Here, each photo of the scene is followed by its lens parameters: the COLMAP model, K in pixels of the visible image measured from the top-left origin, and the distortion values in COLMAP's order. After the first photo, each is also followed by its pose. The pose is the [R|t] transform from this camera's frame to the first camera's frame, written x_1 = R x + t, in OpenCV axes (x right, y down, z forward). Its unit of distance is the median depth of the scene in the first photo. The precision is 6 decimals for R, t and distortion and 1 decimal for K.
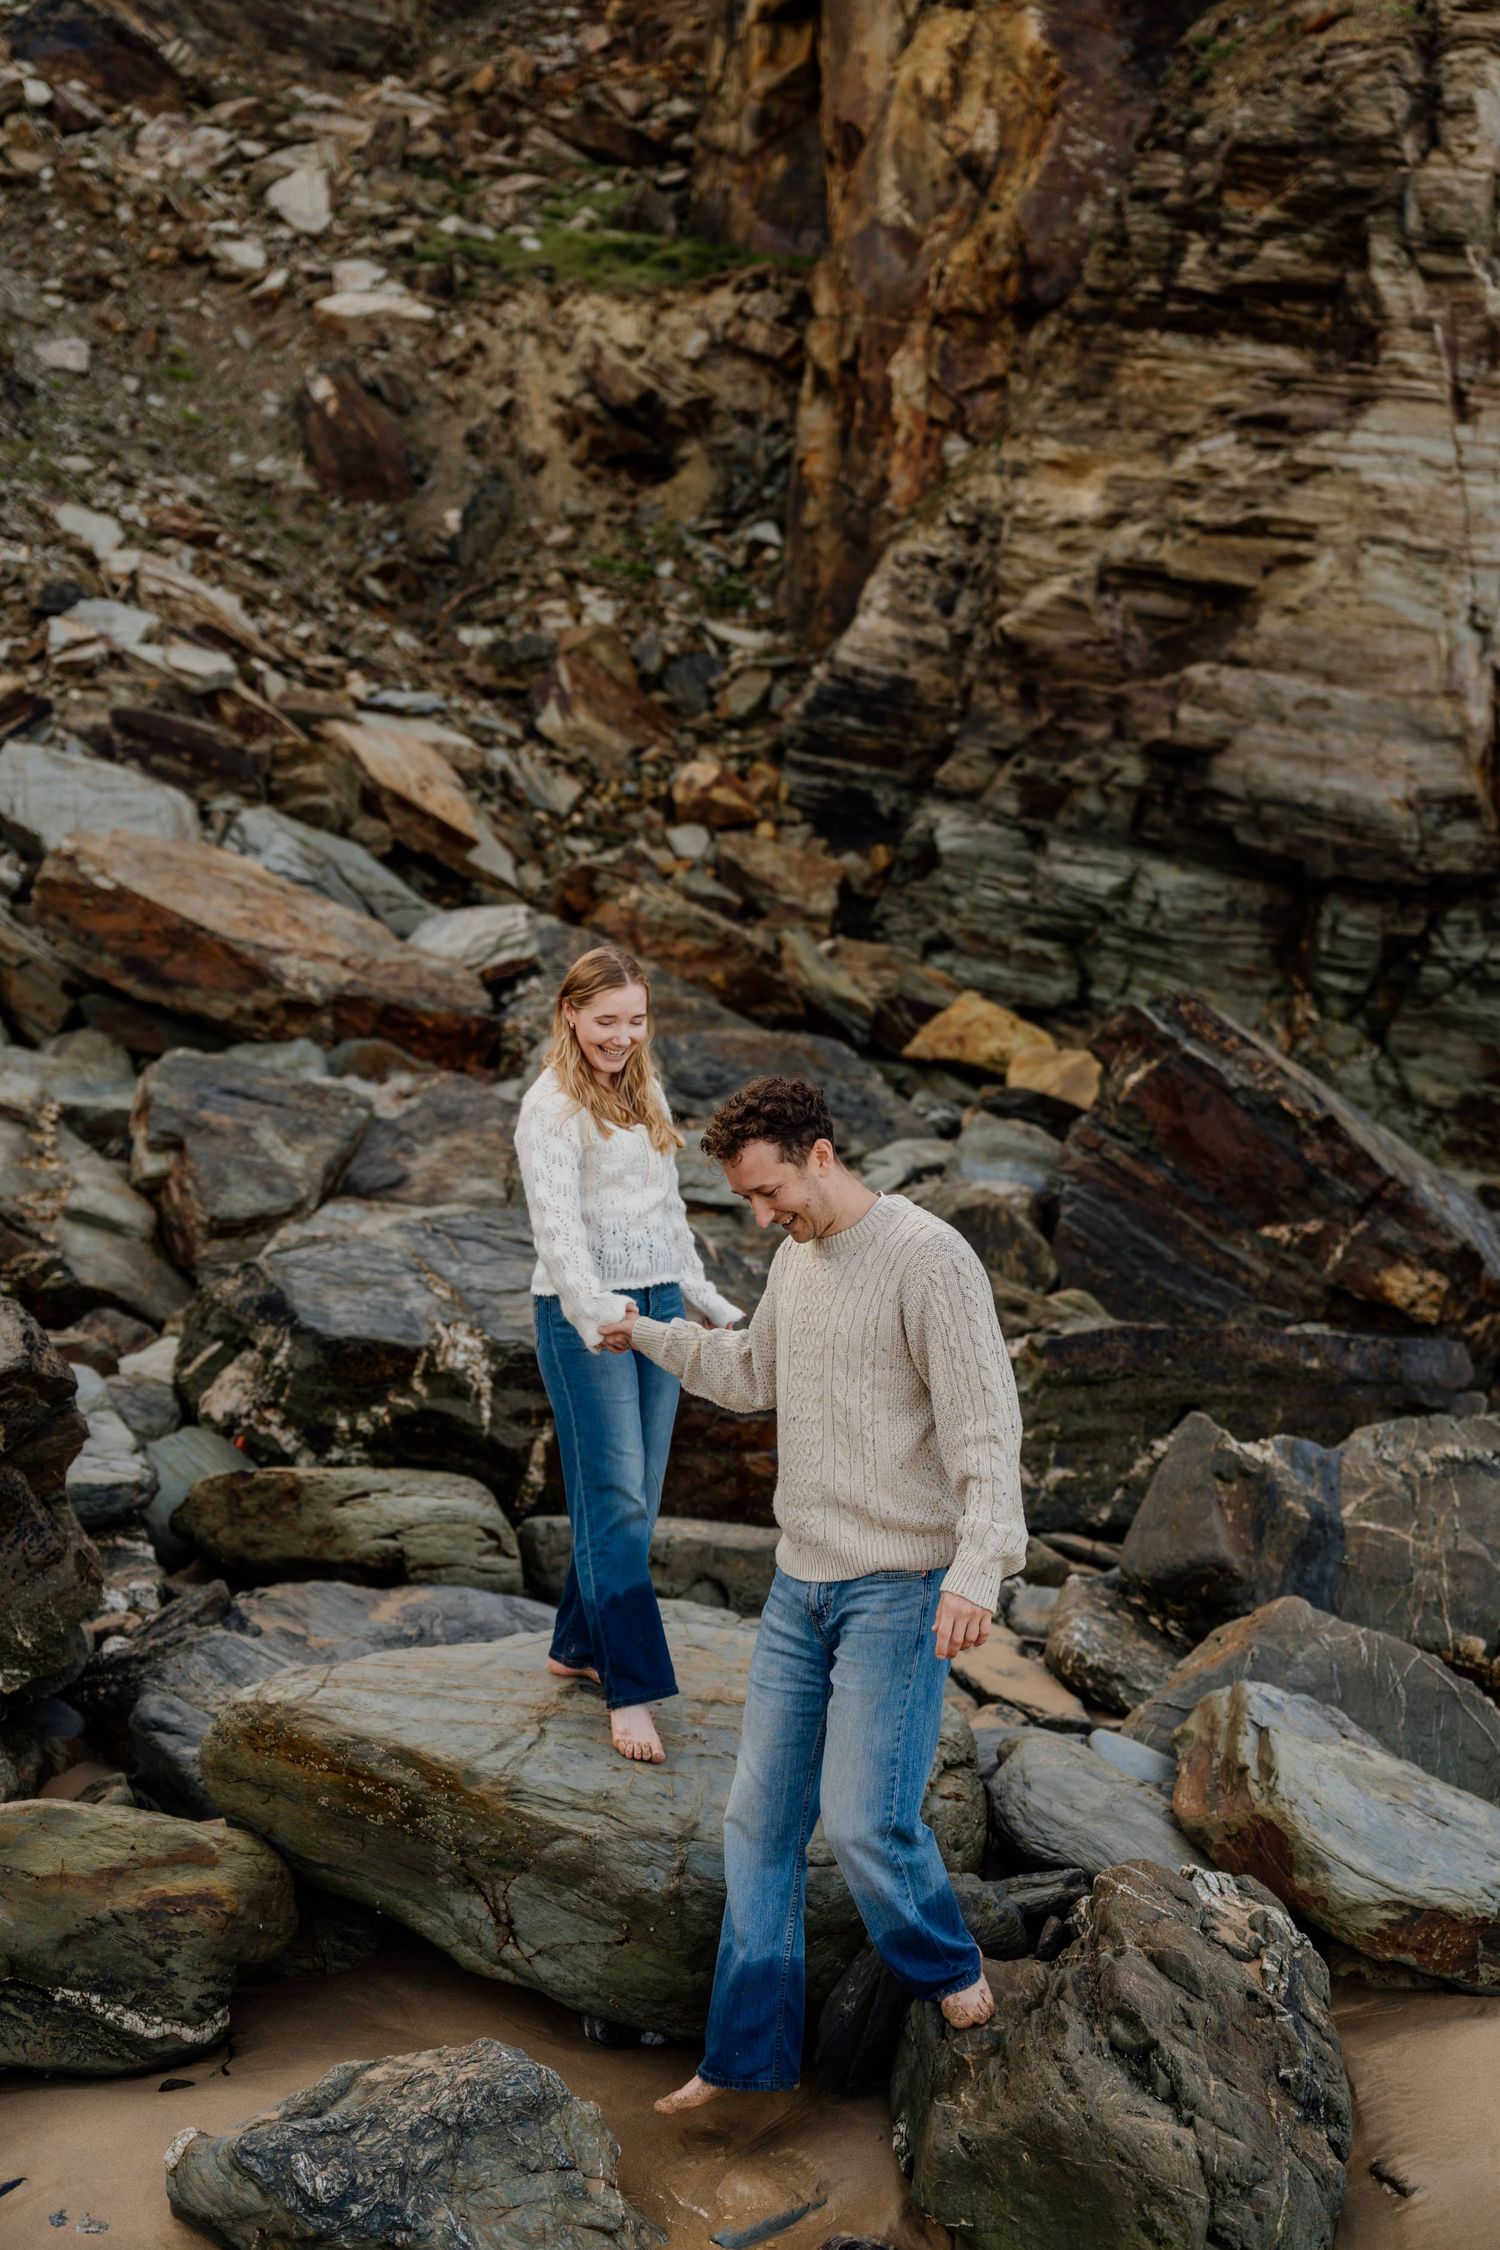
lens RADIAL K [[2163.9, 0, 750.0], [0, 2163.9, 1125.0], [0, 0, 1]] dist [0.001795, -0.008464]
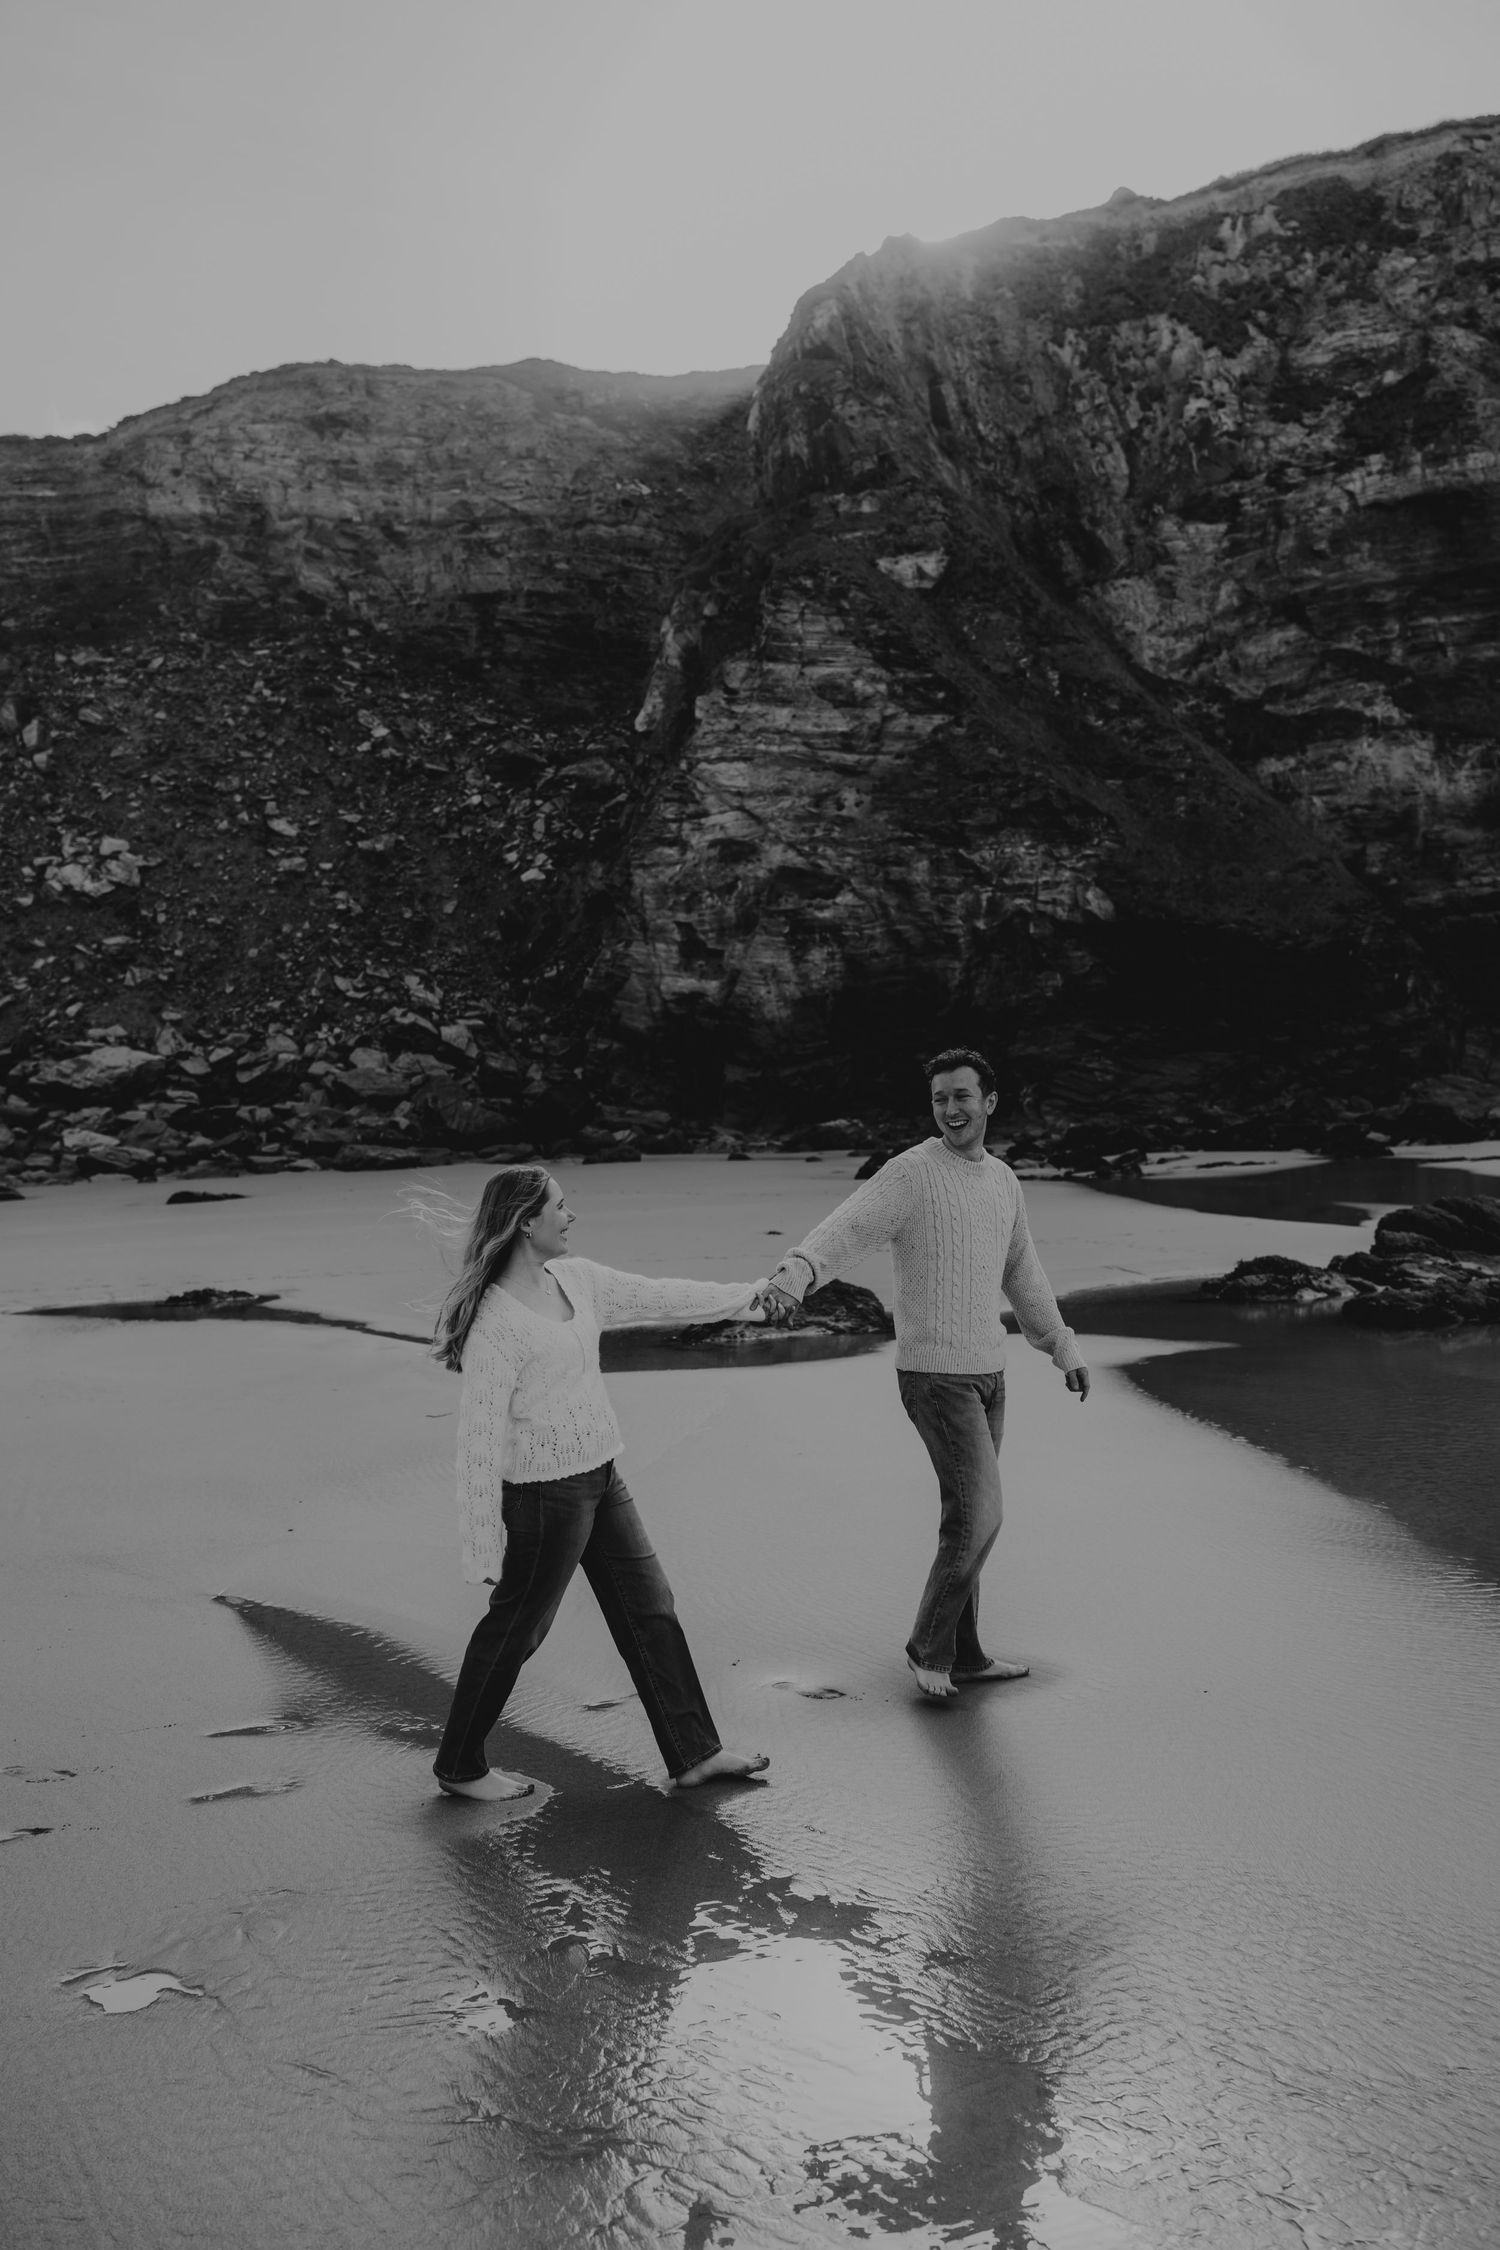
lens RADIAL K [[1888.9, 0, 810.9], [0, 1888.9, 1098.4], [0, 0, 1]] dist [-0.012553, -0.005430]
pose [[0.897031, -0.033194, -0.440719, 2.116938], [0.044678, 0.998878, 0.015703, -0.048495], [0.439703, -0.033777, 0.897508, -2.138039]]
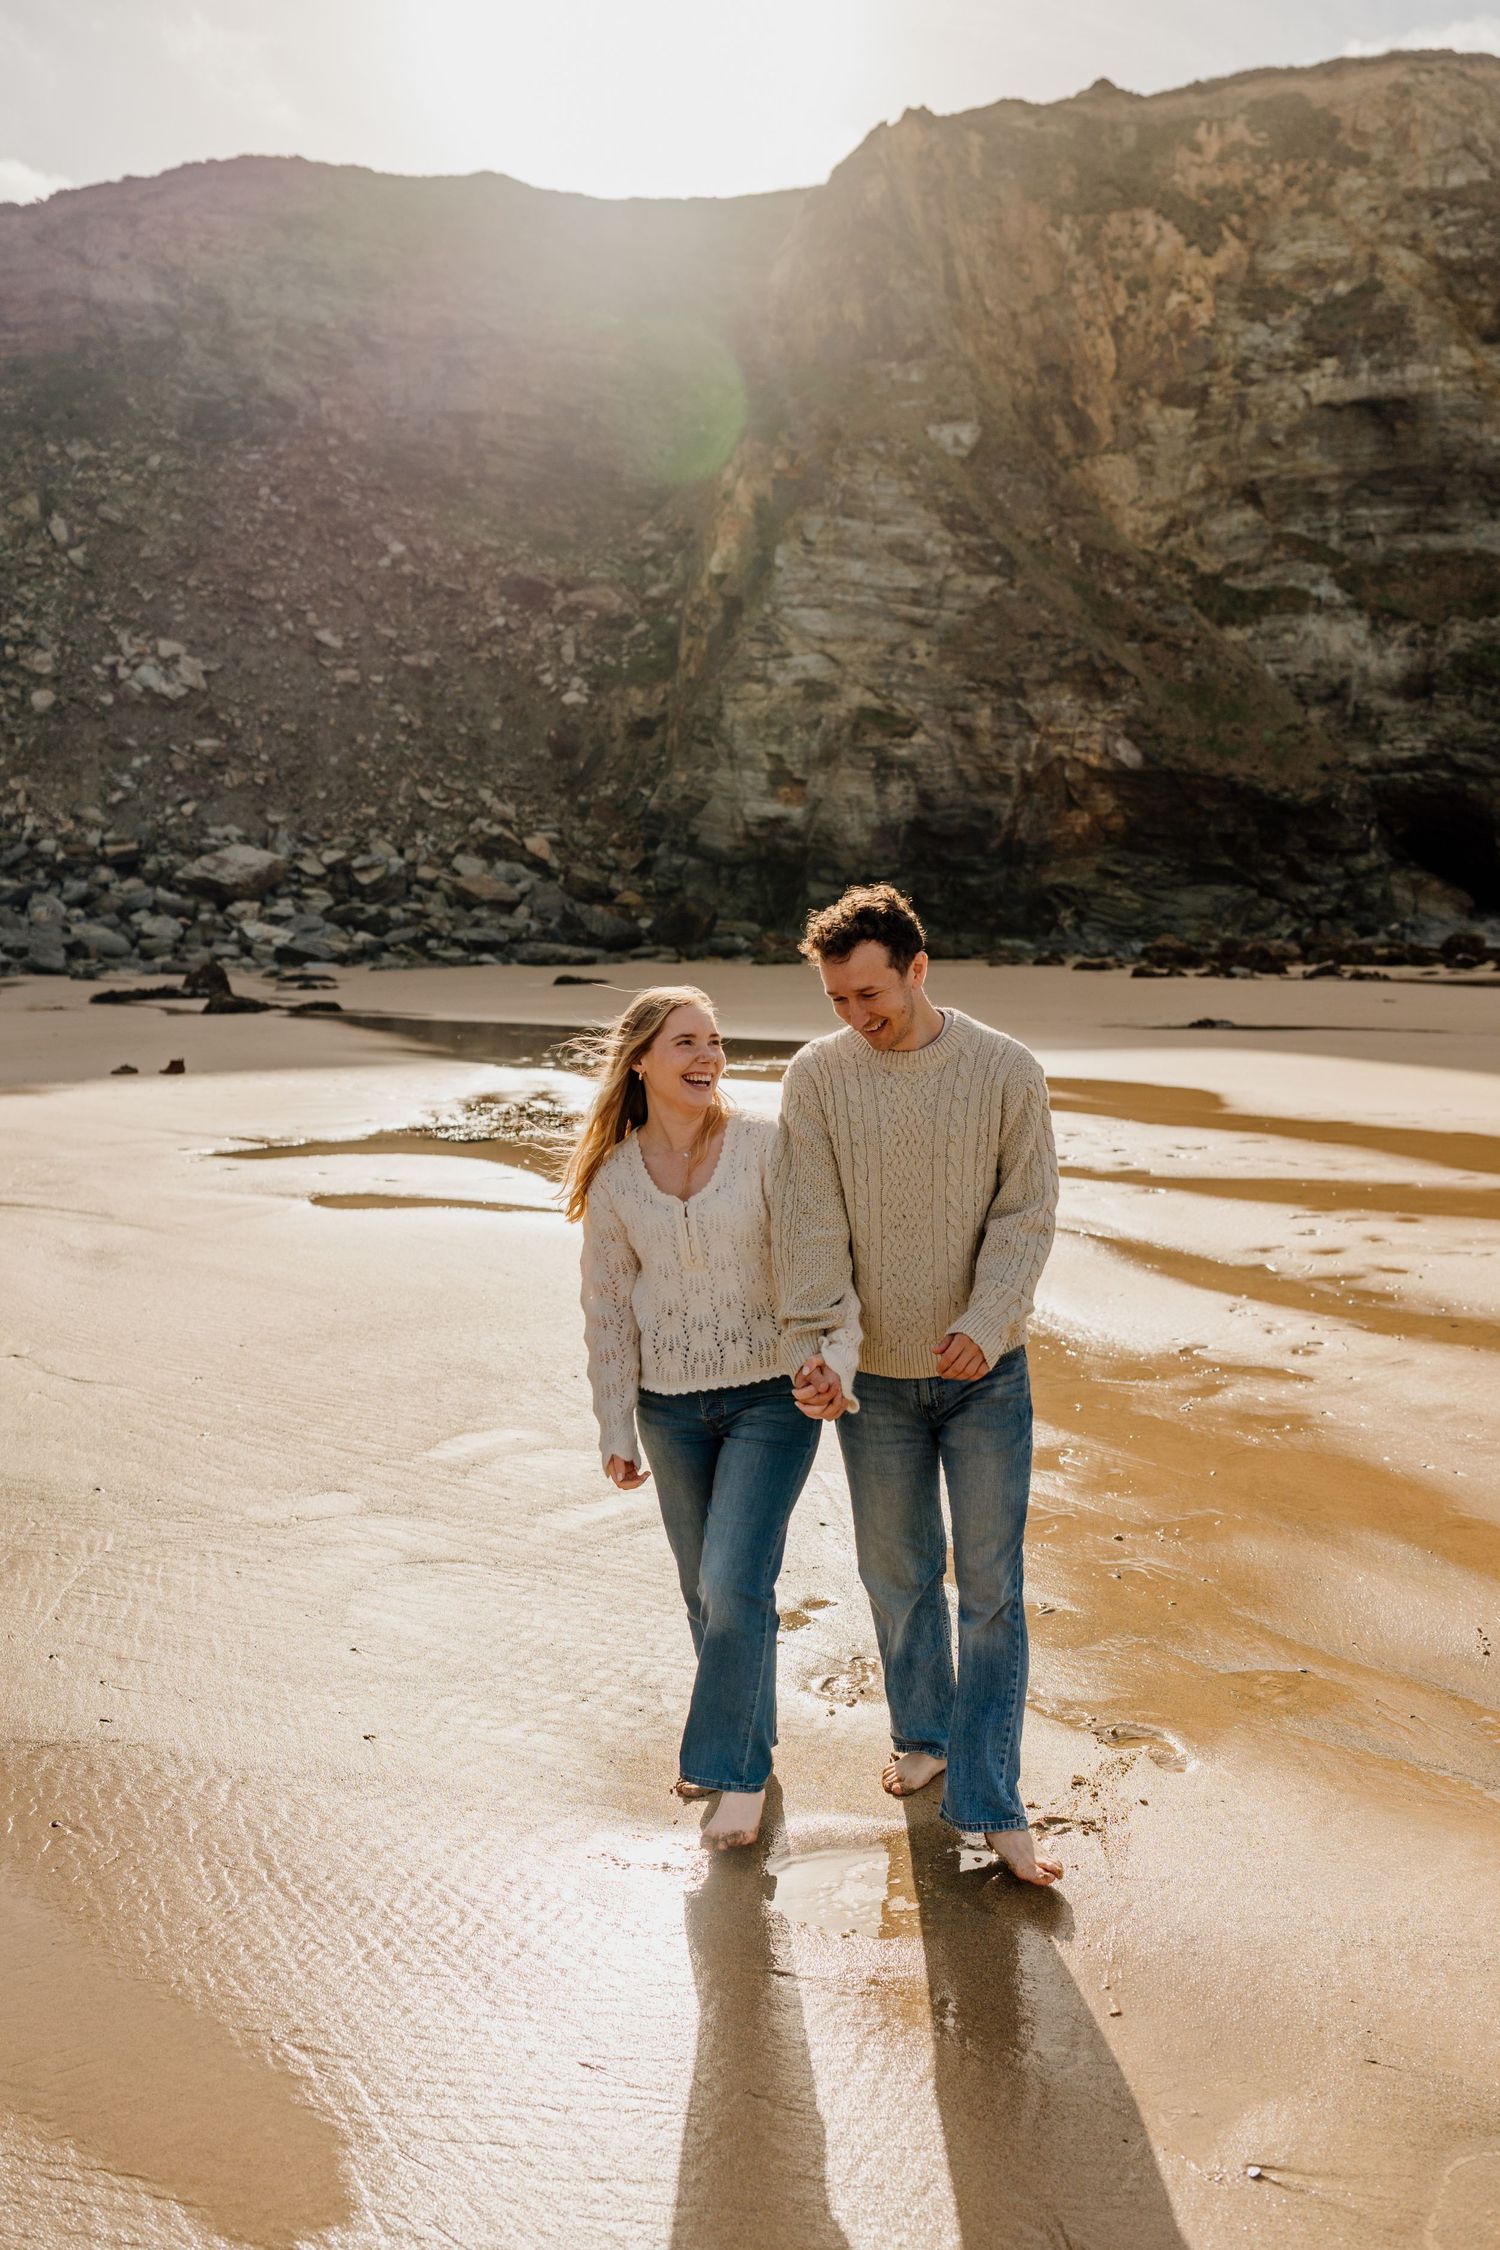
lens RADIAL K [[1931.9, 0, 822.9], [0, 1931.9, 1095.1], [0, 0, 1]] dist [-0.009007, 0.002132]
pose [[0.961396, 0.020538, -0.274401, 1.589580], [0.010001, 0.993944, 0.109433, -0.062417], [0.274986, -0.107953, 0.955368, -2.947373]]
